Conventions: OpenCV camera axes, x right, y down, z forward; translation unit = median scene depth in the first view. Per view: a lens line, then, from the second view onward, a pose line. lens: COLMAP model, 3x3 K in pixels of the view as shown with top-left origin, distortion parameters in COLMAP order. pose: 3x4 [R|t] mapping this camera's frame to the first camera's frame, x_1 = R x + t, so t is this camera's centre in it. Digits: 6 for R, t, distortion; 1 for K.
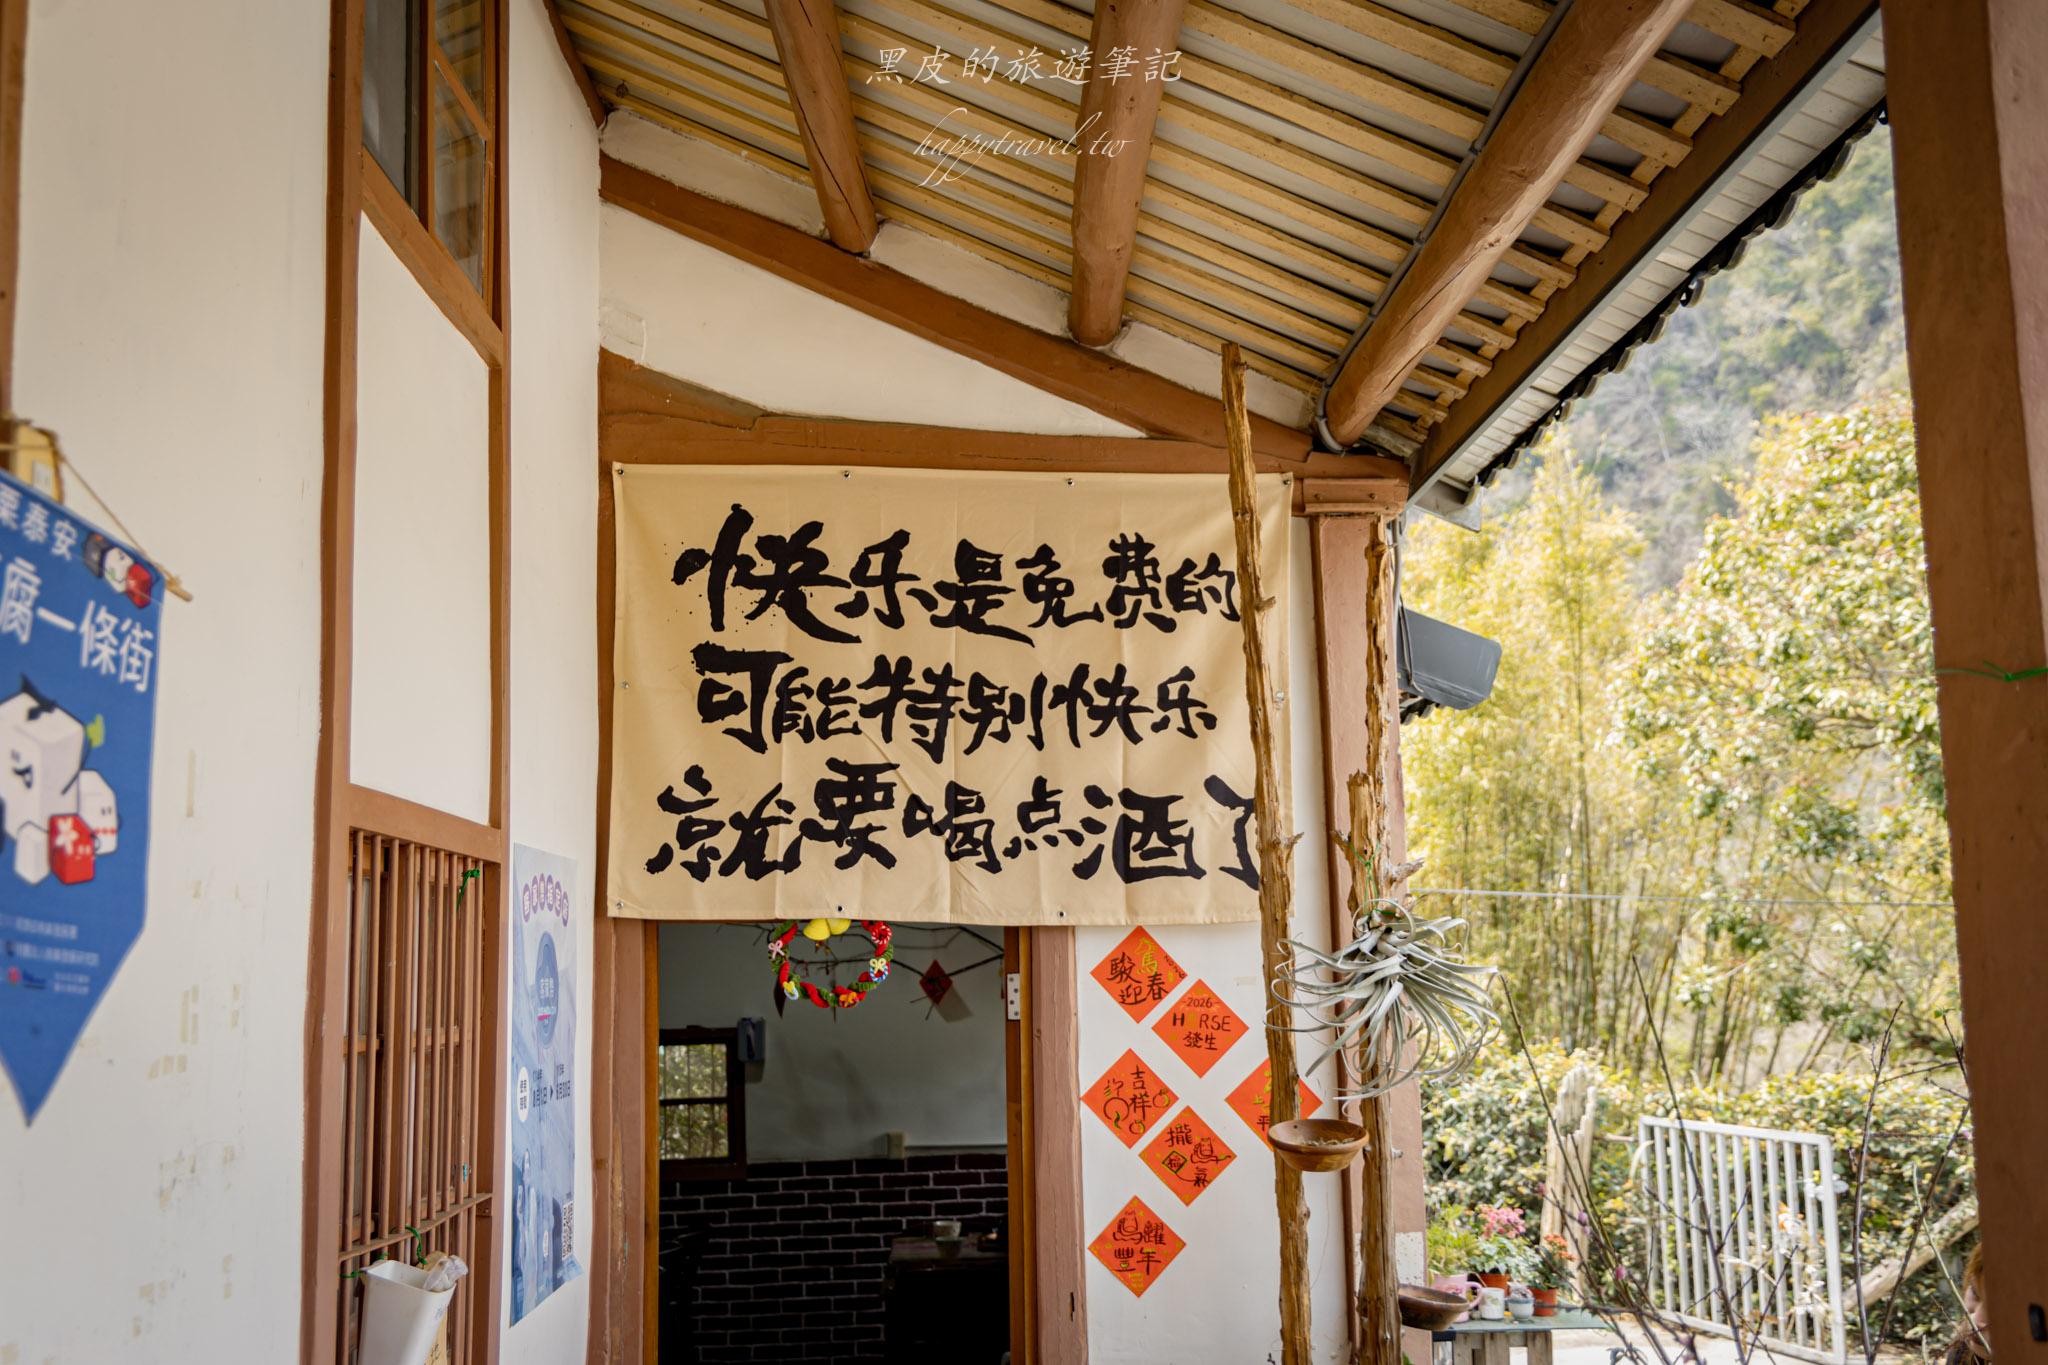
lens RADIAL K [[1998.8, 0, 1024.0], [0, 1998.8, 682.5], [0, 0, 1]] dist [0.013756, -0.008989]
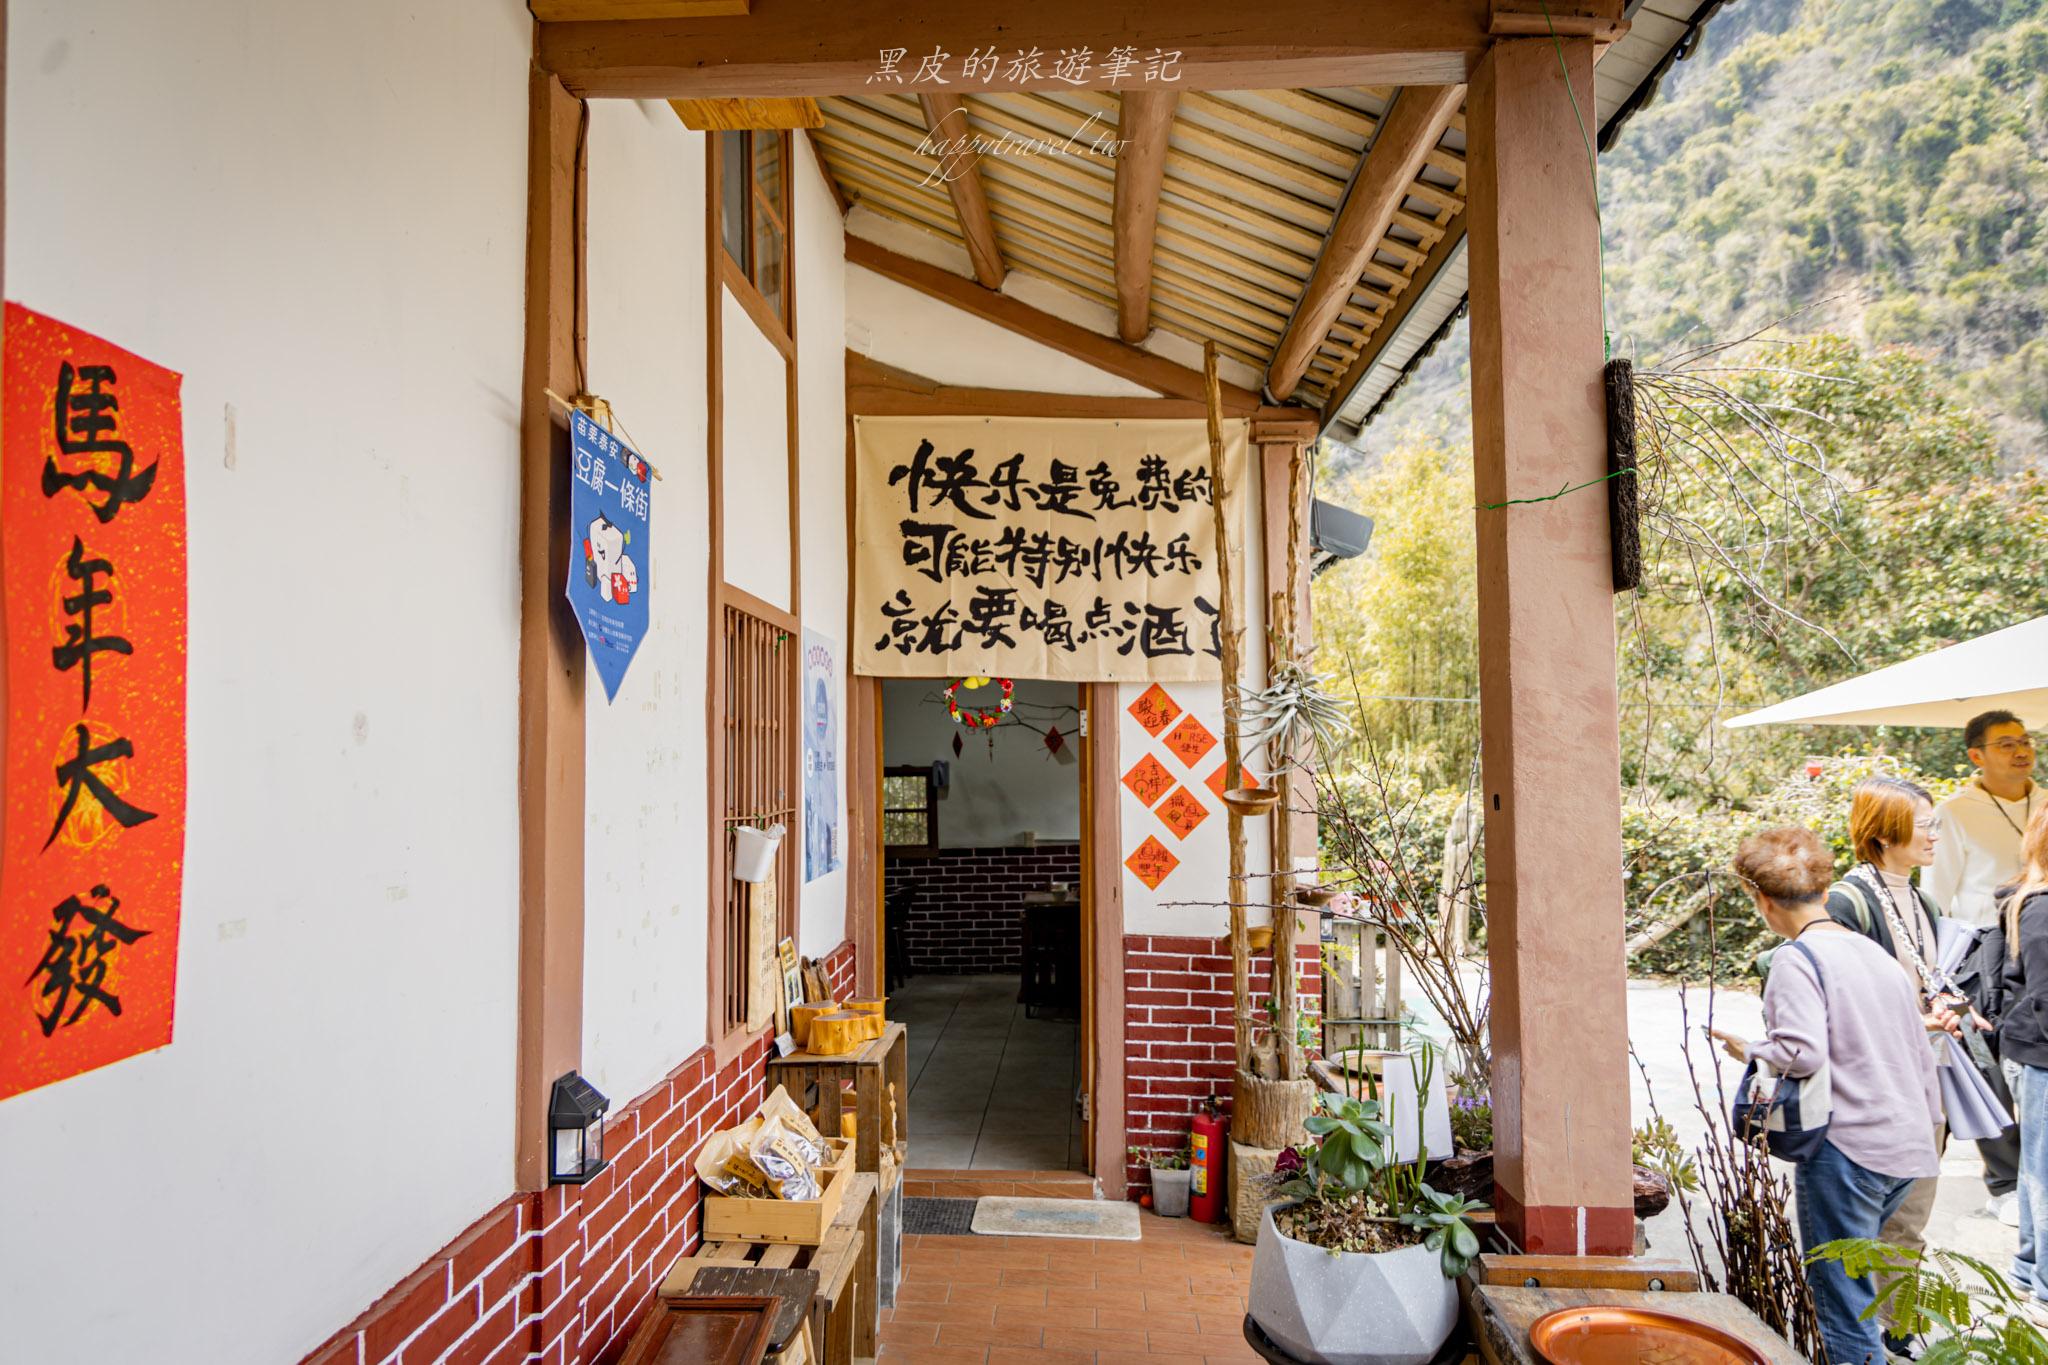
lens RADIAL K [[1337.9, 0, 1024.0], [0, 1337.9, 682.5], [0, 0, 1]] dist [0.004489, 0.000260]
pose [[0.997013, 0.006735, -0.076934, 0.033186], [0.000012, 0.996176, 0.087366, 0.019903], [0.077228, -0.087106, 0.993201, -0.165427]]
